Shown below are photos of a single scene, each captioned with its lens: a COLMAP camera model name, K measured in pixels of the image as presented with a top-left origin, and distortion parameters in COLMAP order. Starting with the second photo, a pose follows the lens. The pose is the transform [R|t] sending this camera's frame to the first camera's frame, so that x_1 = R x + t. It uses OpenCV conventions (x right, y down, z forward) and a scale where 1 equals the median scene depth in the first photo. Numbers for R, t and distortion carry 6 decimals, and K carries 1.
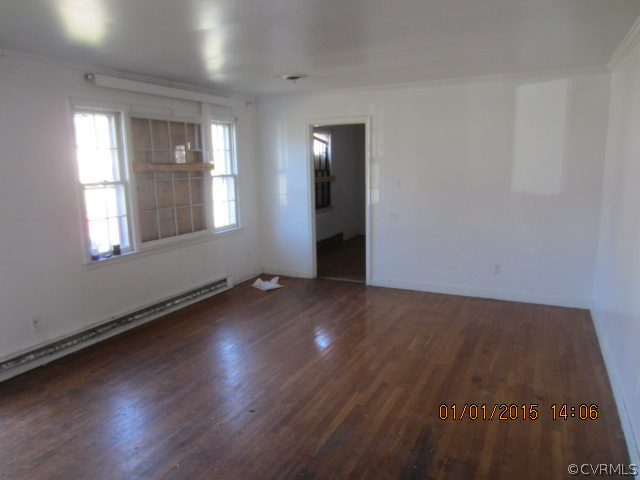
lens RADIAL K [[451.7, 0, 318.5], [0, 451.7, 244.6], [0, 0, 1]] dist [-0.032105, 0.004907]
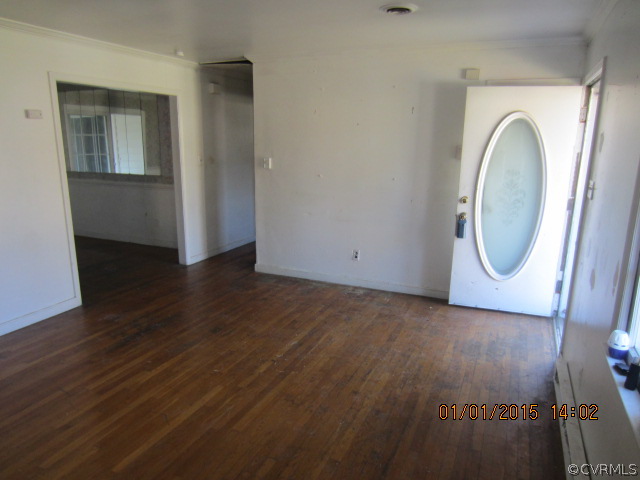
lens RADIAL K [[451.7, 0, 318.5], [0, 451.7, 244.6], [0, 0, 1]] dist [-0.032105, 0.004907]
pose [[-0.998770, 0.016111, -0.046897, -0.156270], [-0.004095, 0.915723, 0.401789, -0.199010], [0.049418, 0.401487, -0.914531, 1.110632]]
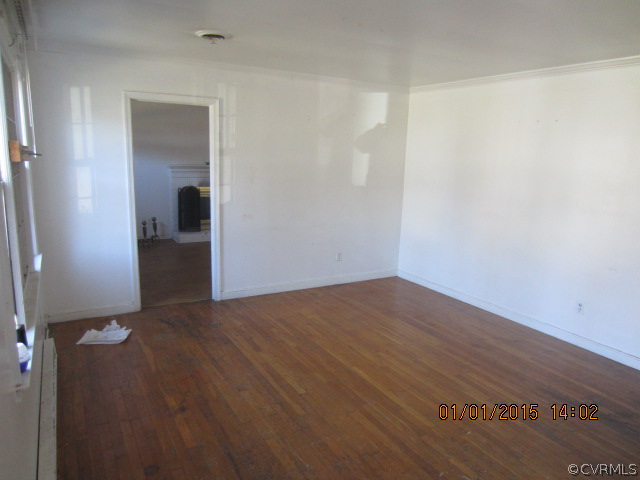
lens RADIAL K [[451.7, 0, 318.5], [0, 451.7, 244.6], [0, 0, 1]] dist [-0.032105, 0.004907]
pose [[0.551625, -0.130366, 0.823841, -0.556528], [0.108822, 0.990516, 0.083877, -0.075853], [-0.826963, 0.043384, 0.560580, 0.437738]]
